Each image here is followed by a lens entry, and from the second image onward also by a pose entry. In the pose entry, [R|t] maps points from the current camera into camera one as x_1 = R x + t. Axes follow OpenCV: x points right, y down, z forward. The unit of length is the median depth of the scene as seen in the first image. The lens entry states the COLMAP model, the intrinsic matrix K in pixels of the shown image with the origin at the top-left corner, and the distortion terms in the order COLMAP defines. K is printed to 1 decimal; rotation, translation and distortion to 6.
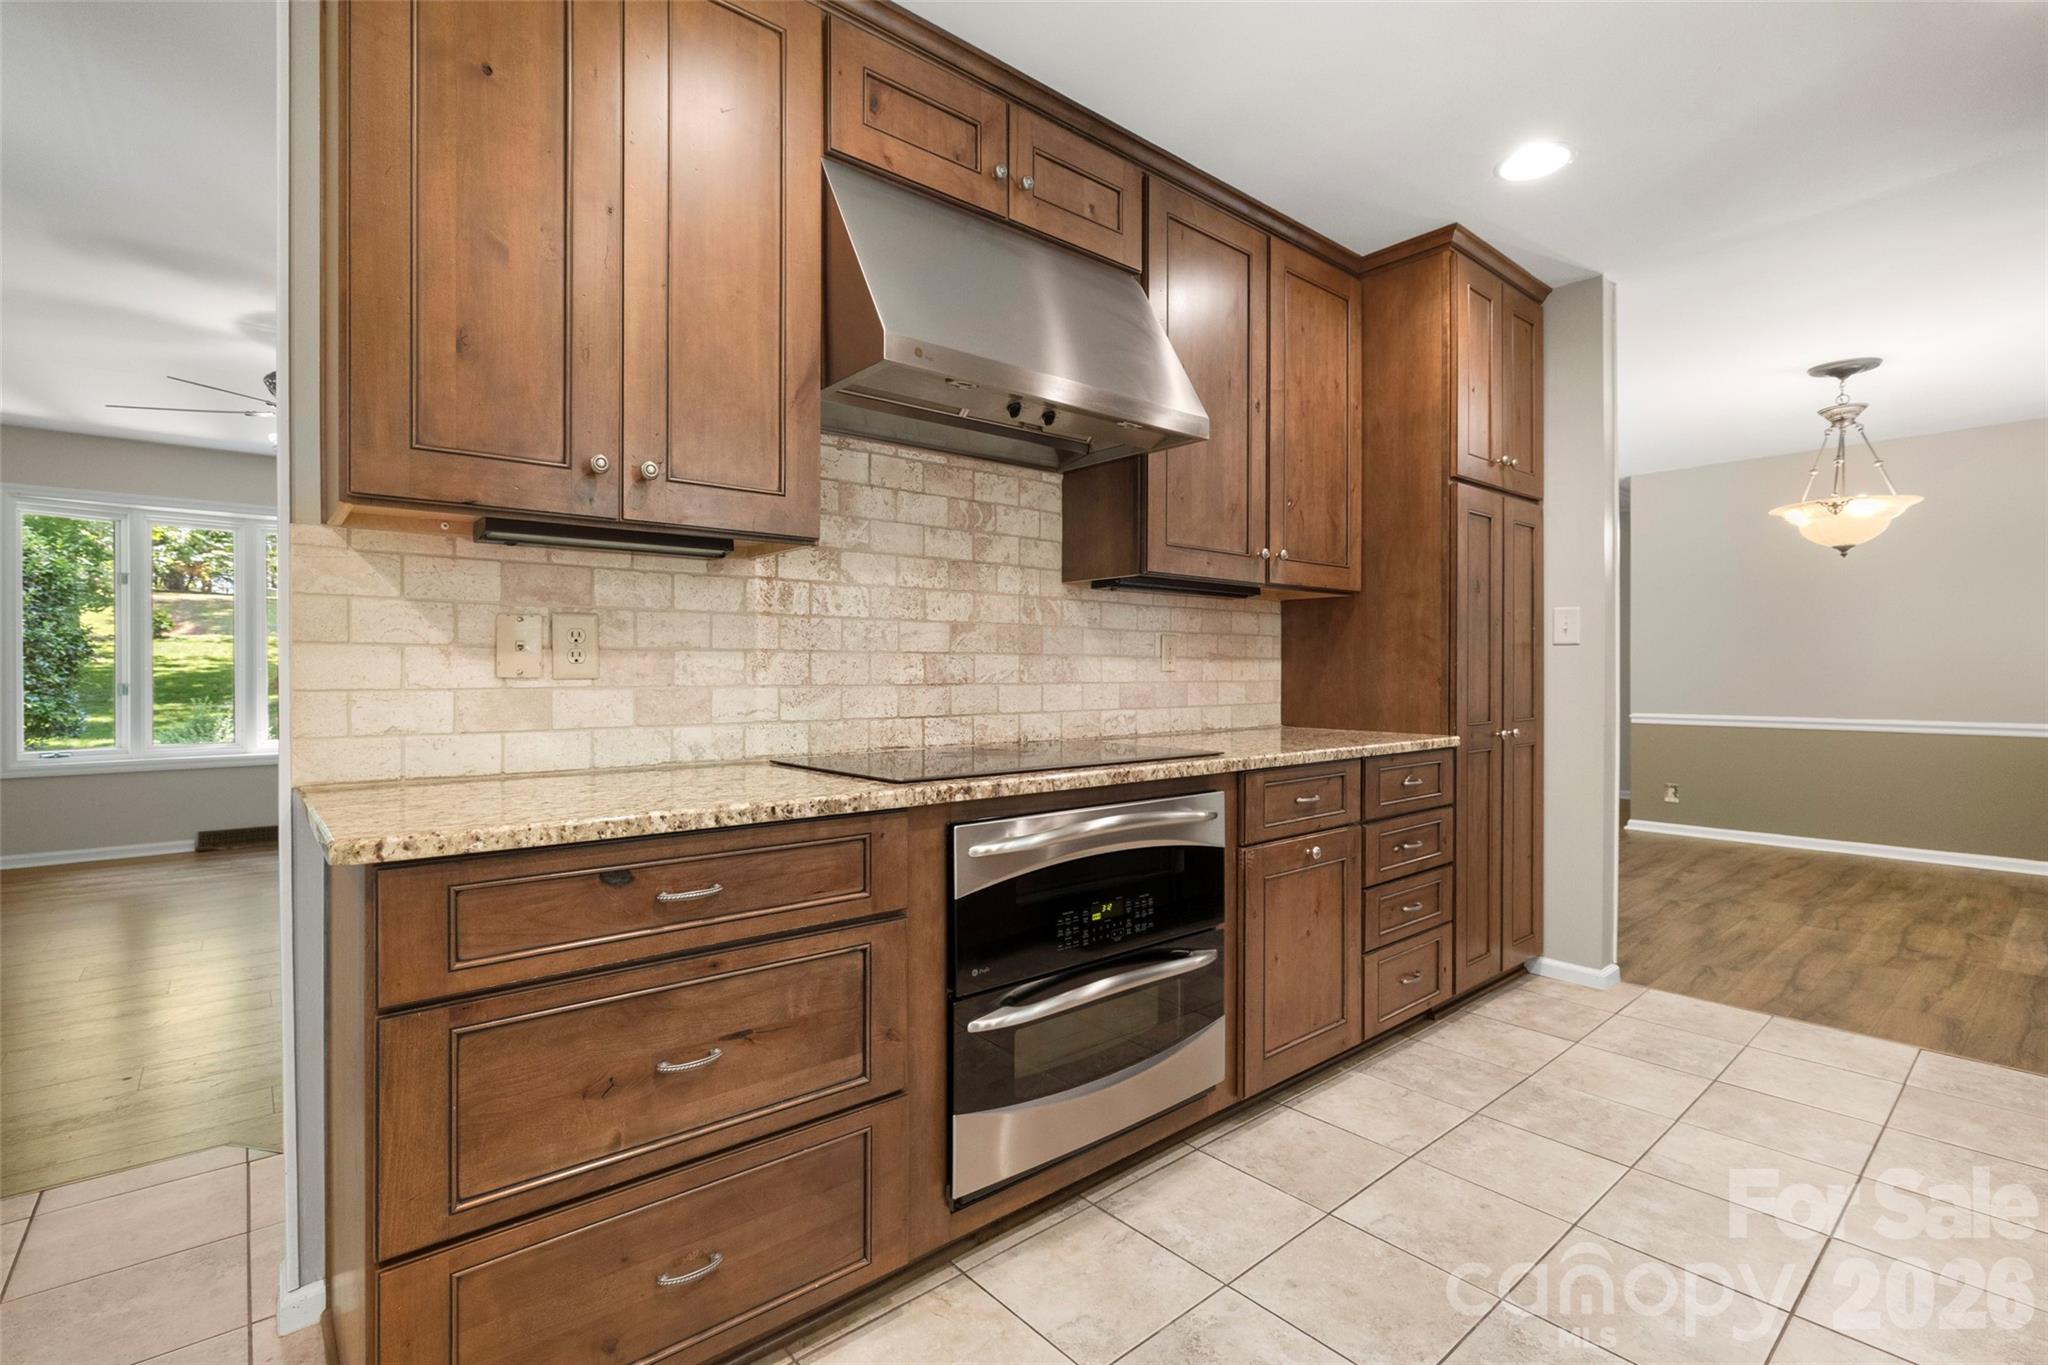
lens RADIAL K [[939.5, 0, 1002.7], [0, 939.5, 672.7], [0, 0, 1]] dist [-0.002575, 0.000060]
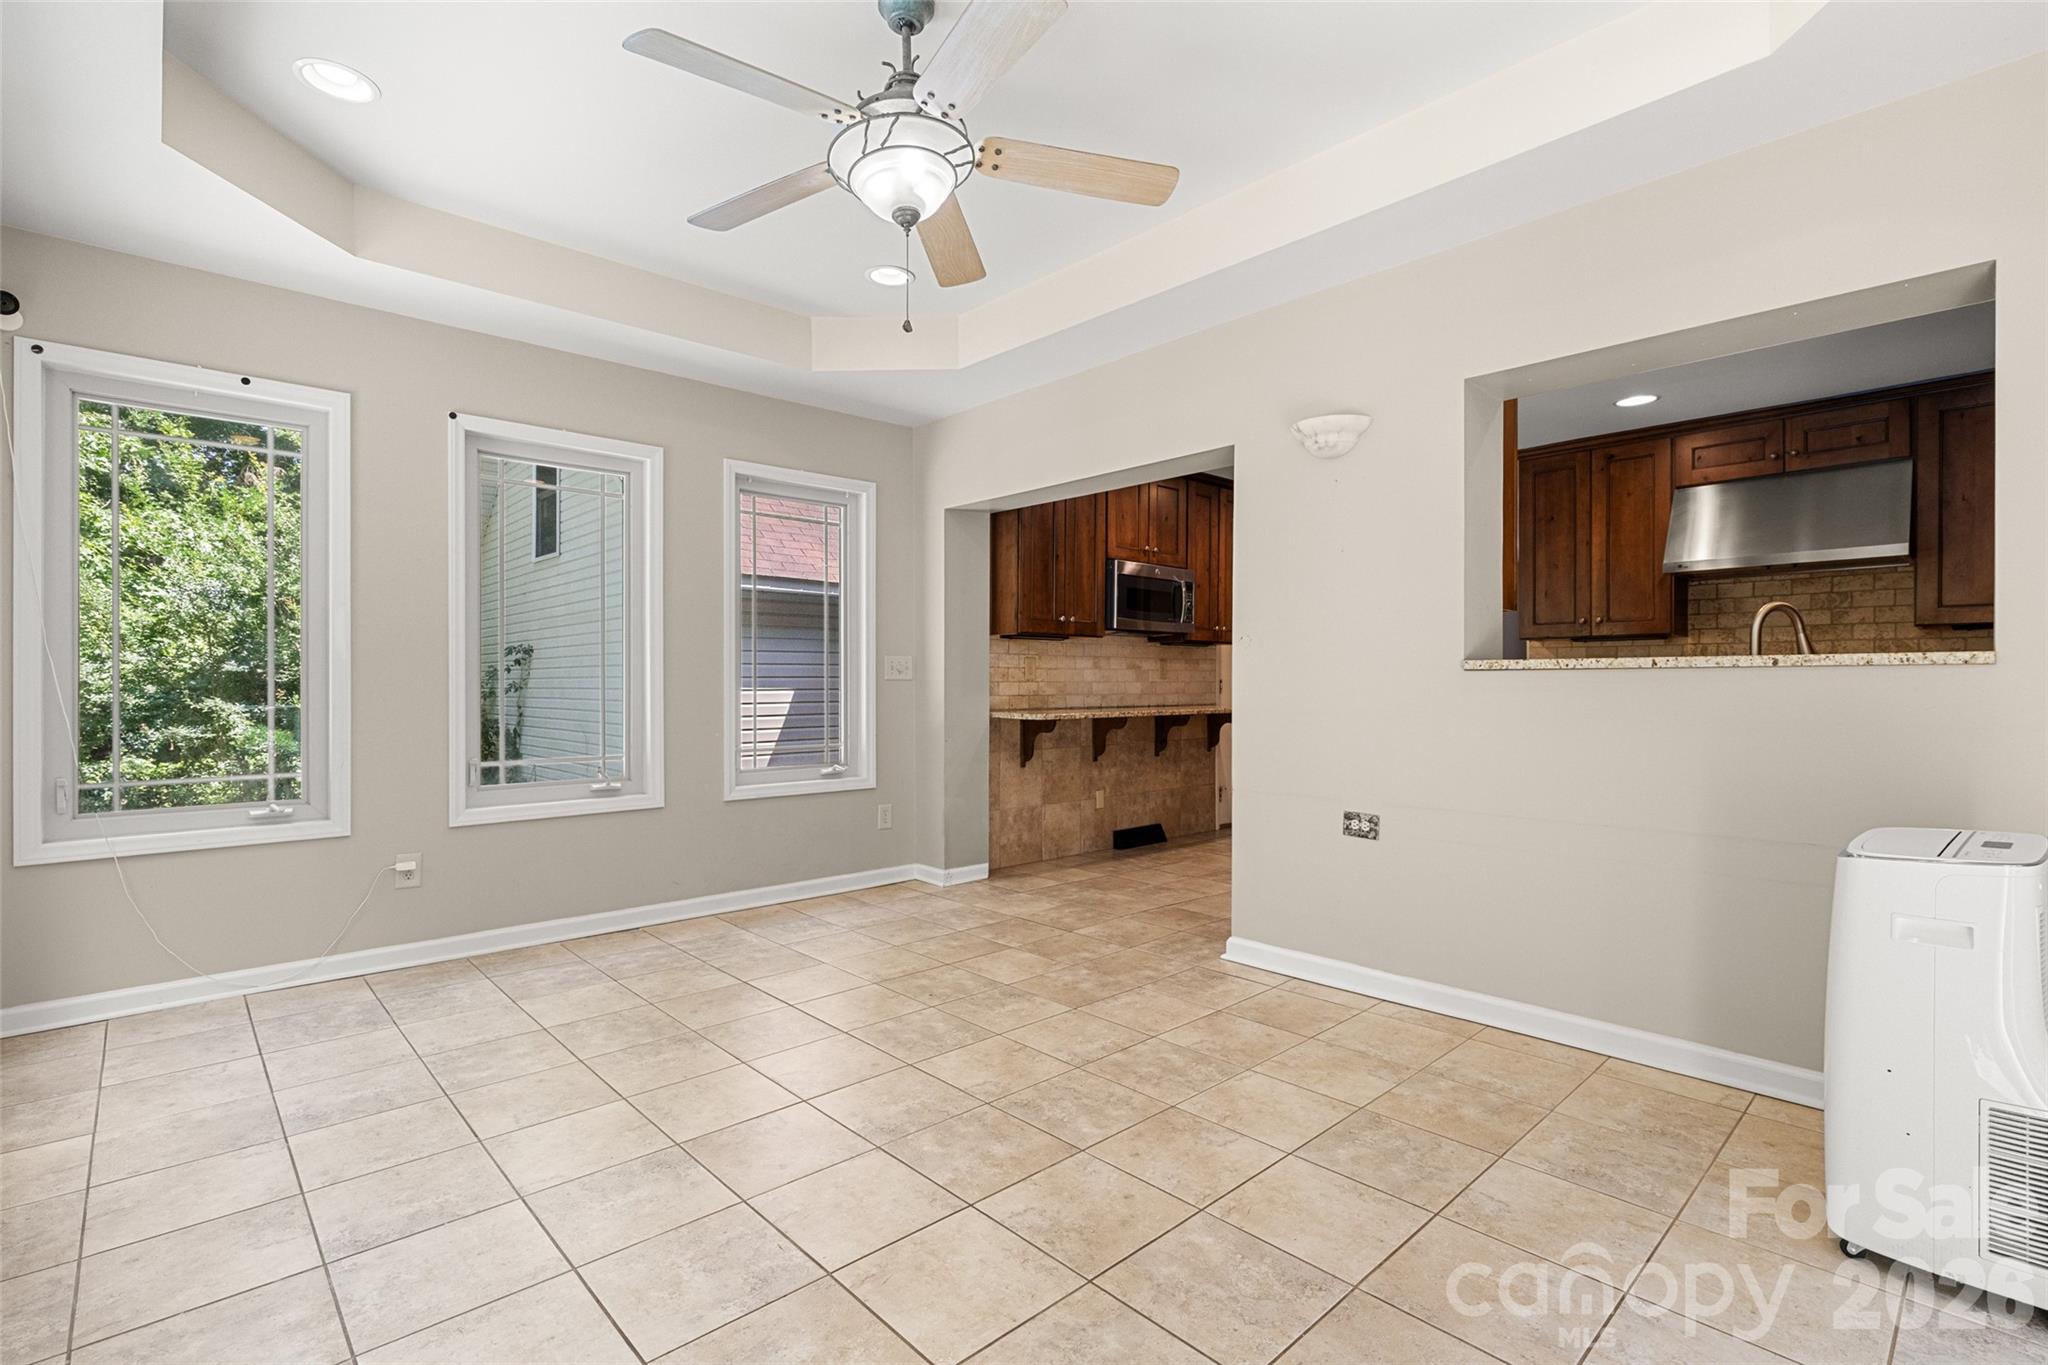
lens RADIAL K [[939.5, 0, 1037.1], [0, 939.5, 687.5], [0, 0, 1]] dist [-0.002575, 0.000060]
pose [[0.076969, 0.004055, -0.997025, 1.971941], [0.001737, 0.999990, 0.004201, 0.000339], [0.997032, -0.002056, 0.076961, -0.860027]]
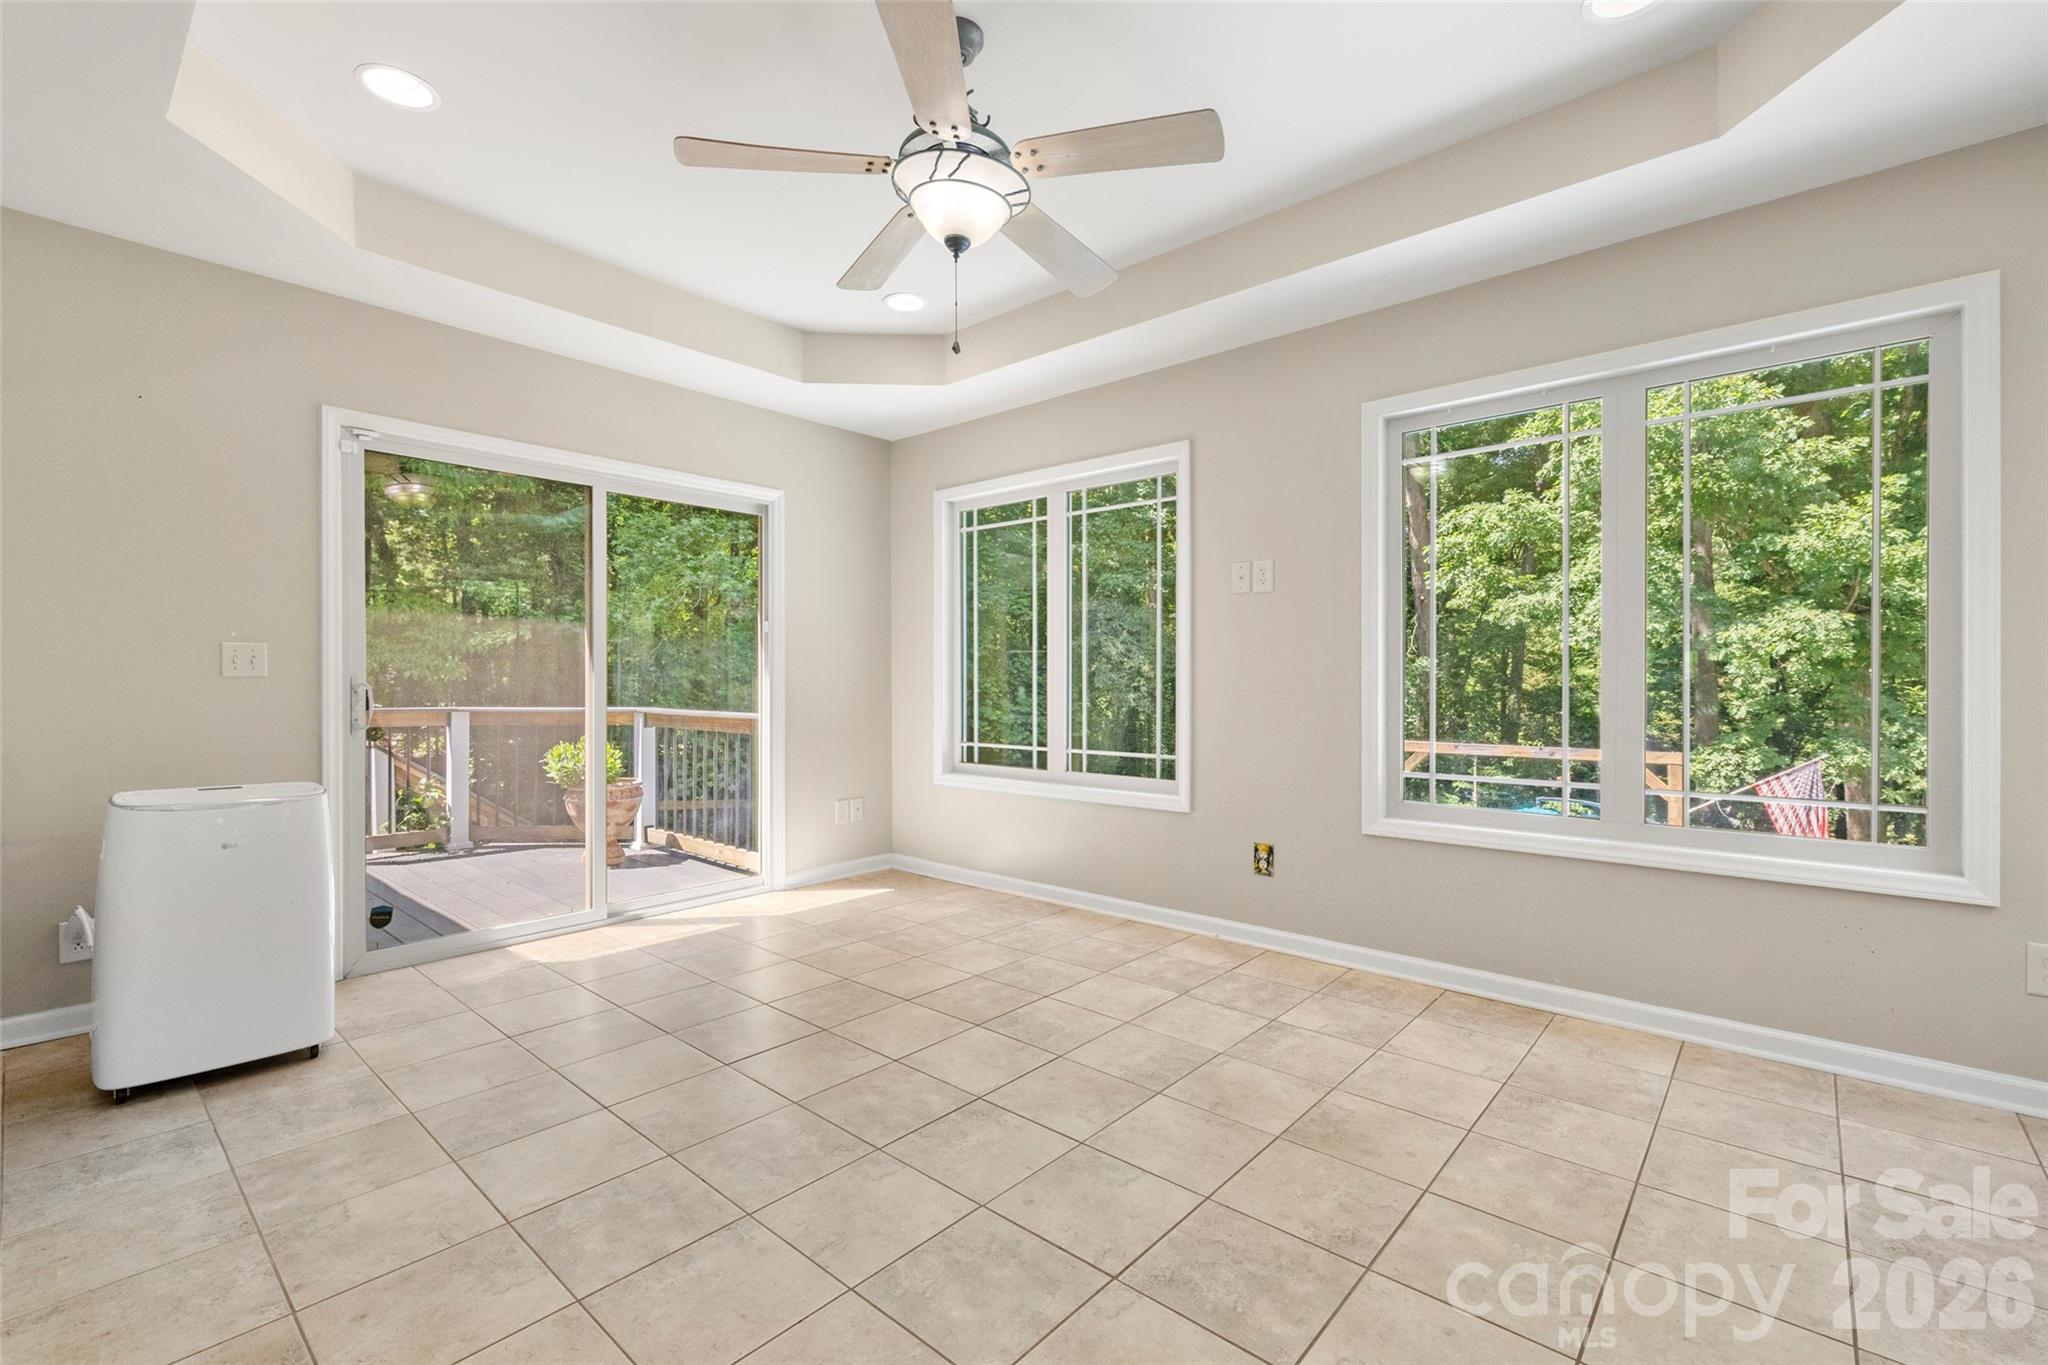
lens RADIAL K [[884.0, 0, 1028.6], [0, 884.0, 680.3], [0, 0, 1]] dist [0.005989, 0.000724]
pose [[-0.163112, -0.001835, 0.986606, -0.063415], [-0.001729, 0.999997, 0.001574, -0.007098], [-0.986606, -0.001449, -0.163115, -0.837318]]
